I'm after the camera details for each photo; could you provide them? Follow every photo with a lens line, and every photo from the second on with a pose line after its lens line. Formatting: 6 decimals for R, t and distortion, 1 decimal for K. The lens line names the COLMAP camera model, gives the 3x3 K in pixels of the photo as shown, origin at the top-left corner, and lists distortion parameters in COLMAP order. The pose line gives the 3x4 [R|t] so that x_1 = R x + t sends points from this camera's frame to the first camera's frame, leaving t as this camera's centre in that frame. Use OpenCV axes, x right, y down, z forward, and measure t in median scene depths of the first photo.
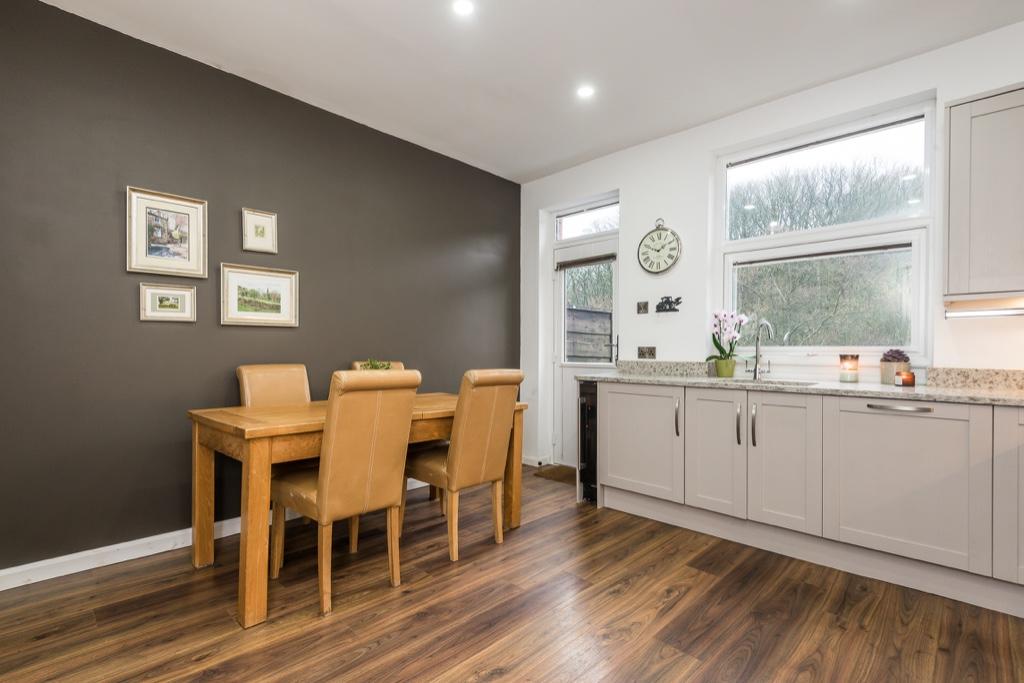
lens RADIAL K [[467.2, 0, 516.5], [0, 467.2, 347.8], [0, 0, 1]] dist [0.038664, -0.027673]
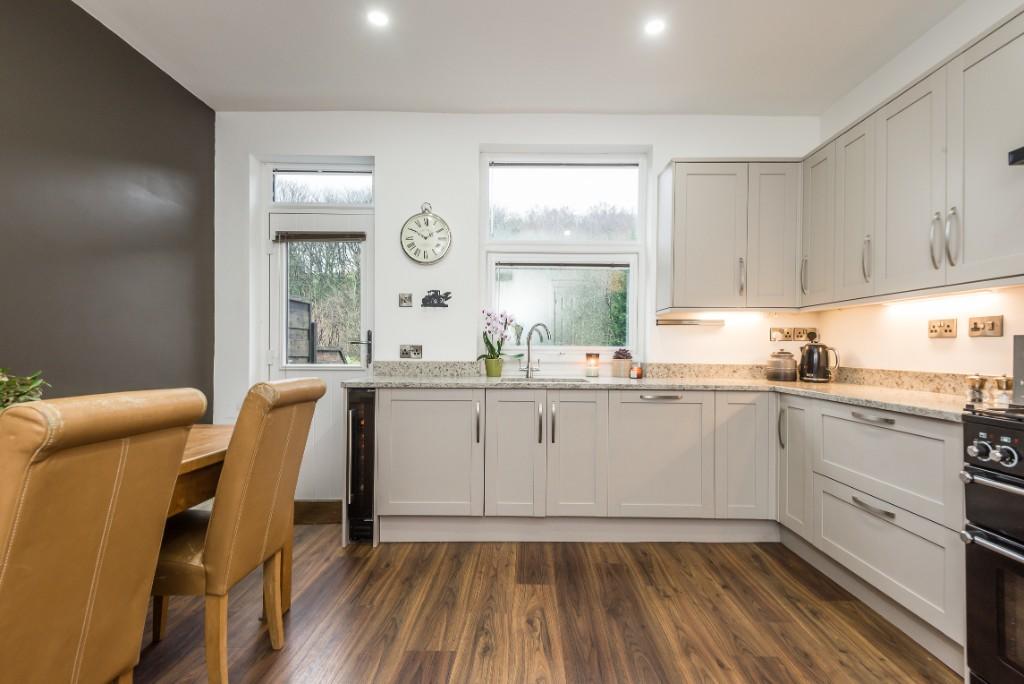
lens RADIAL K [[467.2, 0, 516.5], [0, 467.2, 348.3], [0, 0, 1]] dist [0.038664, -0.027673]
pose [[0.729419, 0.002685, 0.684061, -0.212556], [-0.006347, 0.999976, 0.002844, 0.000141], [-0.684037, -0.006416, 0.729419, 0.265225]]
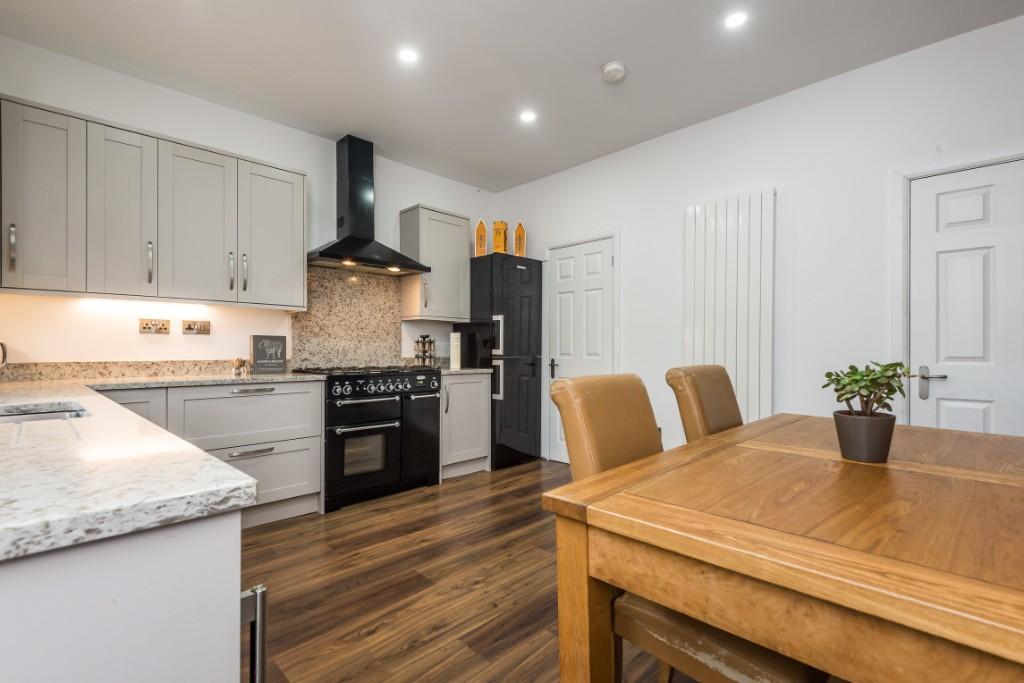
lens RADIAL K [[467.2, 0, 516.5], [0, 467.2, 347.8], [0, 0, 1]] dist [0.038664, -0.027673]
pose [[-0.999600, -0.001068, 0.028260, 0.032600], [-0.001199, 0.999989, -0.004591, 0.013948], [-0.028255, -0.004623, -0.999590, 1.287098]]
